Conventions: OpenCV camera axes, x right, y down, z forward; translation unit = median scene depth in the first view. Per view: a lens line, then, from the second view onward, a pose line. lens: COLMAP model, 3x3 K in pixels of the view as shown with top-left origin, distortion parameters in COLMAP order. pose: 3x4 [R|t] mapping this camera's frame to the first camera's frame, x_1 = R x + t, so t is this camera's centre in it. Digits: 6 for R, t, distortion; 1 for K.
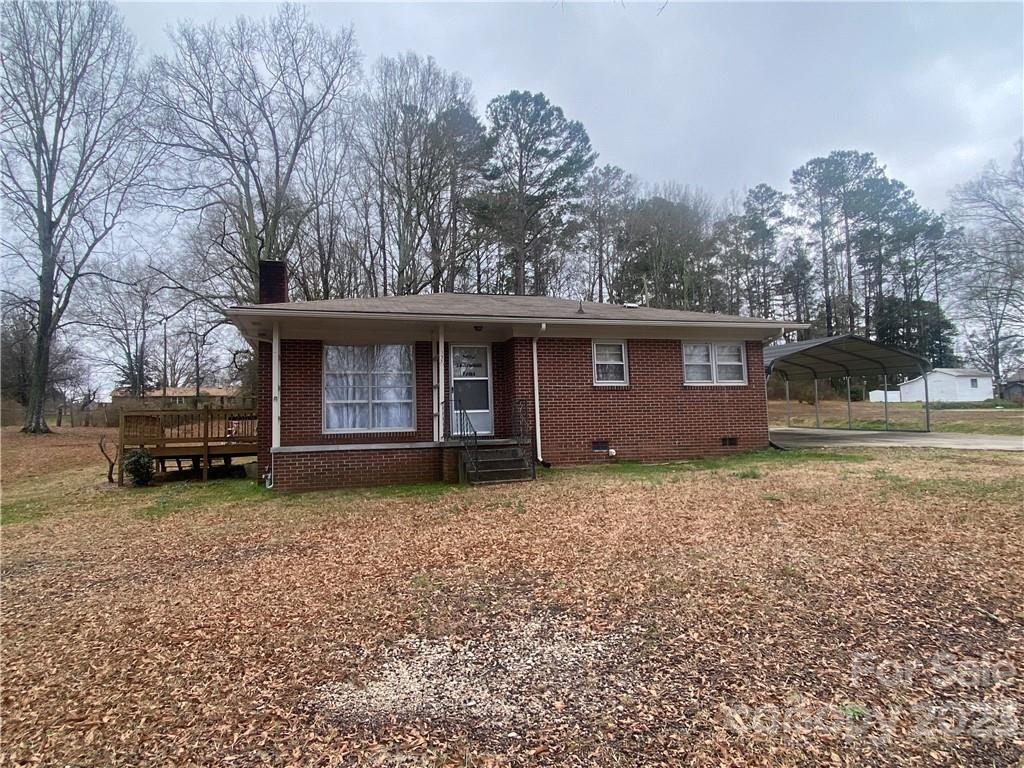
lens RADIAL K [[654.5, 0, 512.0], [0, 654.5, 384.0], [0, 0, 1]] dist [0.068956, -0.072709]
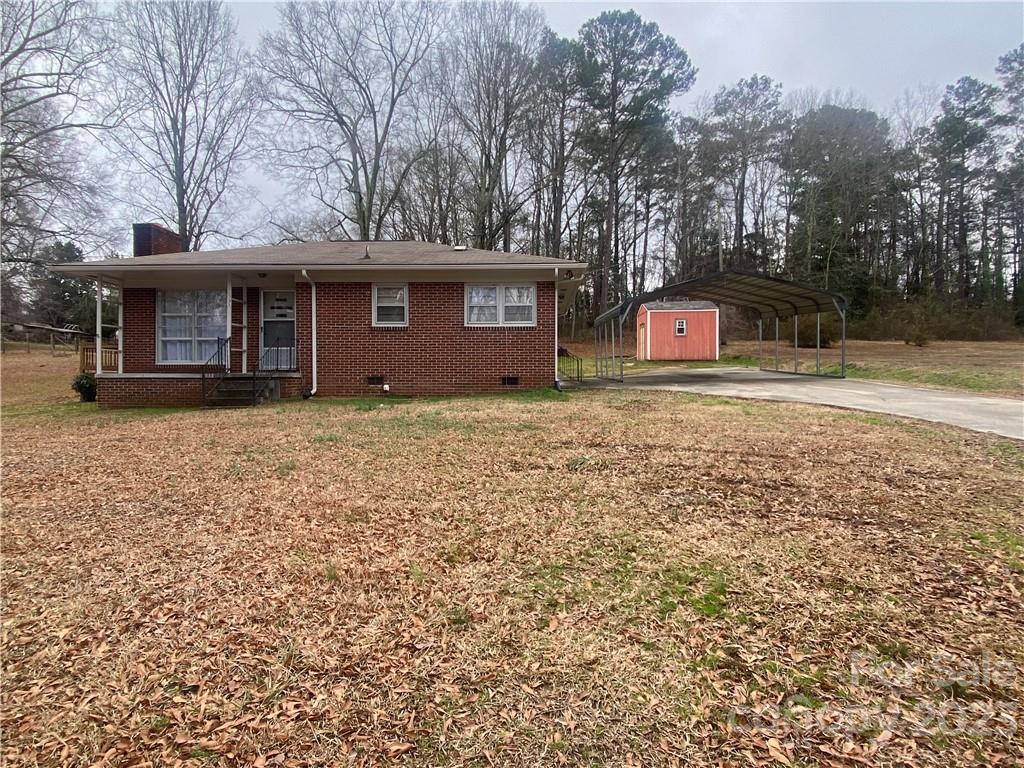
lens RADIAL K [[654.5, 0, 512.0], [0, 654.5, 384.0], [0, 0, 1]] dist [0.068956, -0.072709]
pose [[0.944386, 0.029781, -0.327489, 0.670965], [0.001295, 0.995546, 0.094266, -0.004305], [0.328838, -0.089448, 0.940141, 0.039016]]
